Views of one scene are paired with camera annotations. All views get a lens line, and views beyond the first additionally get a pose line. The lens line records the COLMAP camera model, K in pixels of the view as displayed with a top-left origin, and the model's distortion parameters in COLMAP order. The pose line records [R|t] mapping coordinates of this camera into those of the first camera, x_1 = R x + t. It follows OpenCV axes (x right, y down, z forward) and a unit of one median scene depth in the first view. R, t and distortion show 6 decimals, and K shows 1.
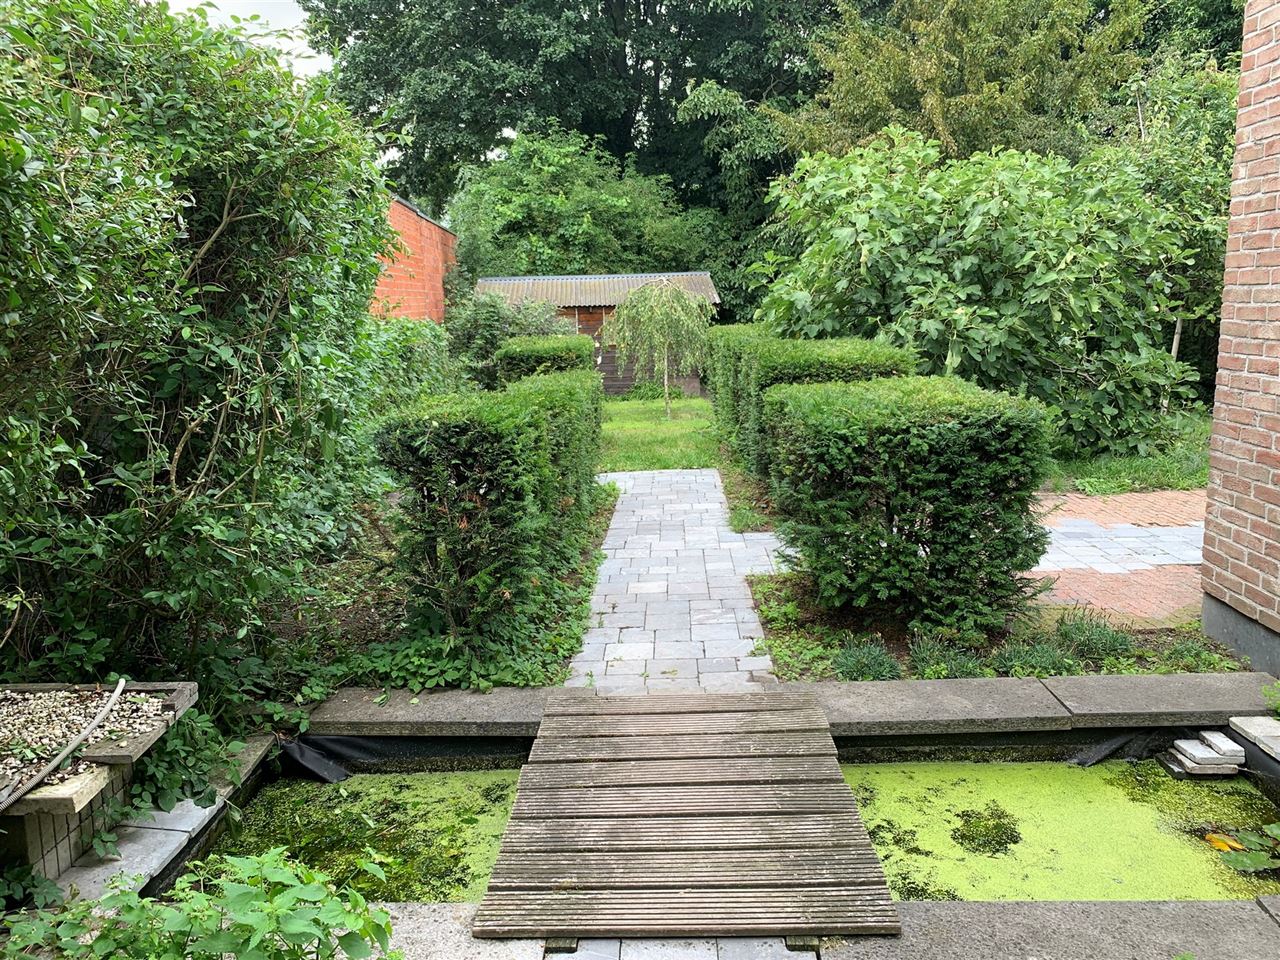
lens RADIAL K [[942.6, 0, 640.6], [0, 942.6, 498.6], [0, 0, 1]] dist [0.091273, -0.276163]
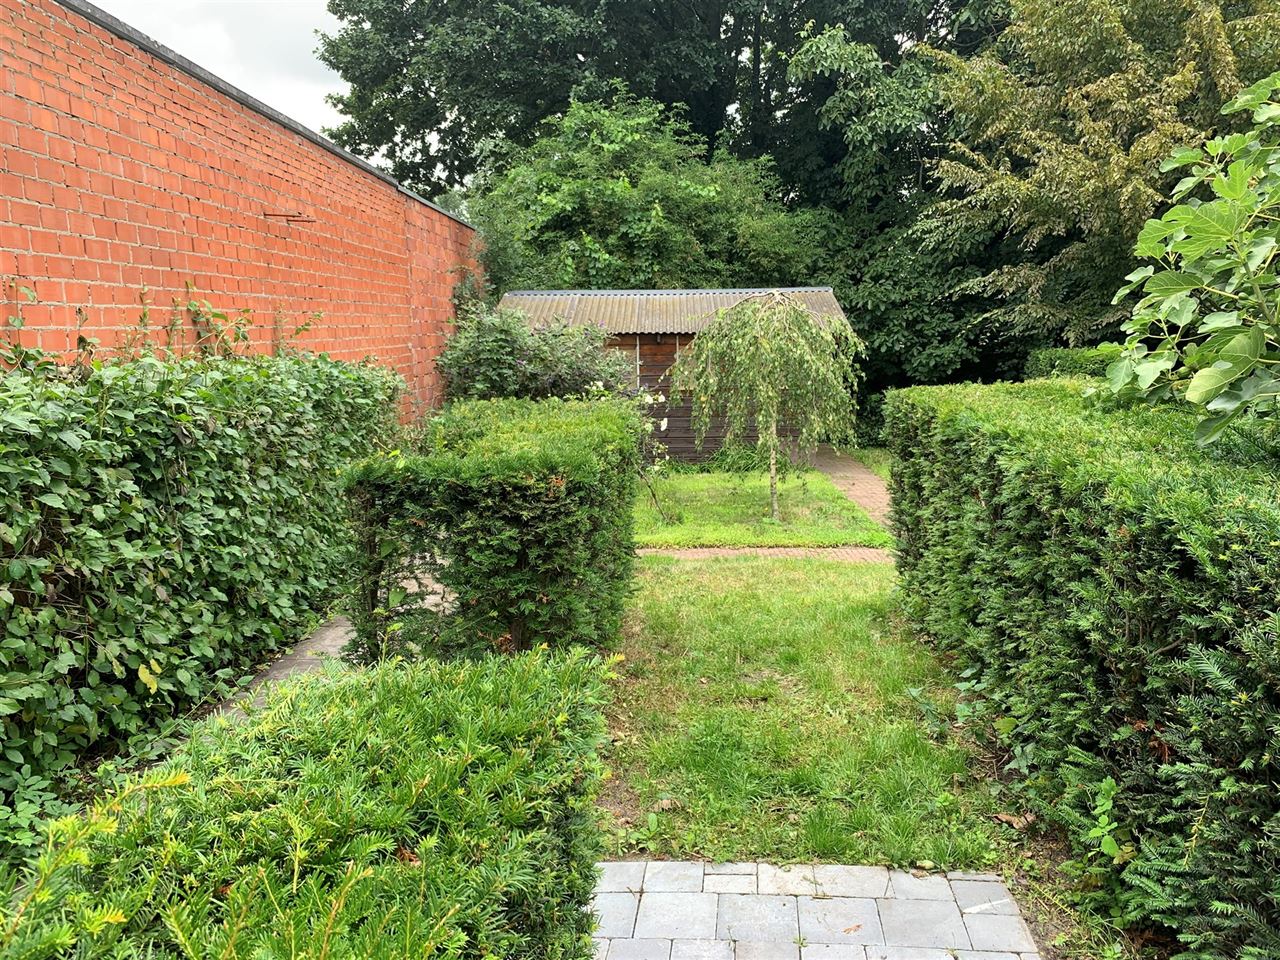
lens RADIAL K [[942.6, 0, 640.6], [0, 942.6, 498.6], [0, 0, 1]] dist [0.091273, -0.276163]
pose [[0.996441, 0.031572, -0.078152, -0.006982], [-0.033339, 0.999215, -0.021413, -0.058440], [0.077415, 0.023942, 0.996711, 0.272886]]
